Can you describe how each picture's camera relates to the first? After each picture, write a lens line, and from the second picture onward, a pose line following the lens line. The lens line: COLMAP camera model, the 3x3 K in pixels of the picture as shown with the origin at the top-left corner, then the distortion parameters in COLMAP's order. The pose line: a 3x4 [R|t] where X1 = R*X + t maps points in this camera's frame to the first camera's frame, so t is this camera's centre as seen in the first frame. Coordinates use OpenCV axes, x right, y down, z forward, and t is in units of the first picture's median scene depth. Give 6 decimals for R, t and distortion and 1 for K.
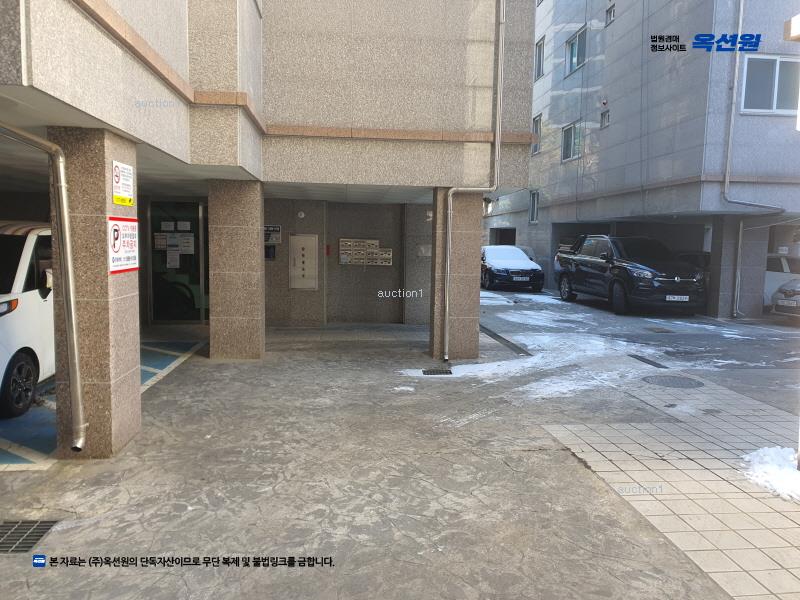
lens RADIAL K [[619.7, 0, 401.8], [0, 619.7, 298.5], [0, 0, 1]] dist [0.042663, -0.029988]
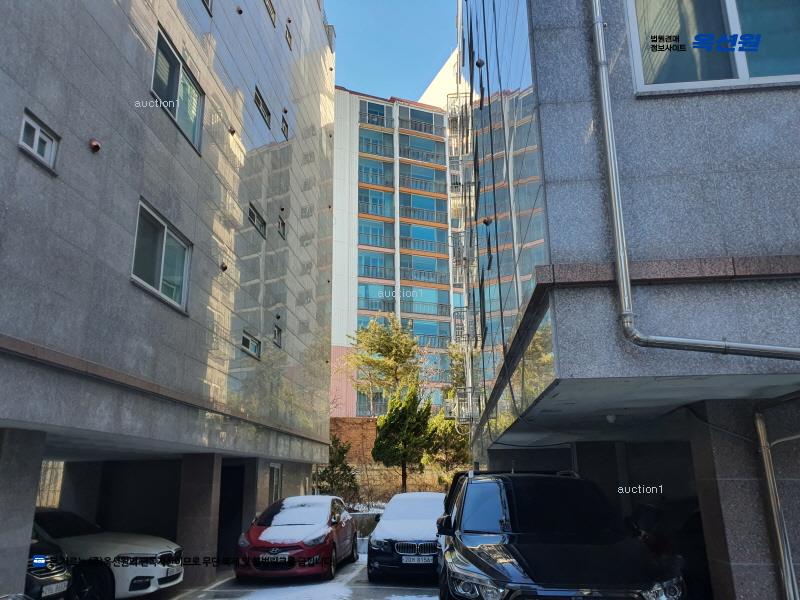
lens RADIAL K [[619.7, 0, 395.5], [0, 619.7, 302.7], [0, 0, 1]] dist [0.042663, -0.029988]
pose [[0.982512, -0.082410, -0.166967, 0.406909], [0.016149, 0.931057, -0.364516, -0.060354], [0.185496, 0.355445, 0.916106, 0.624417]]
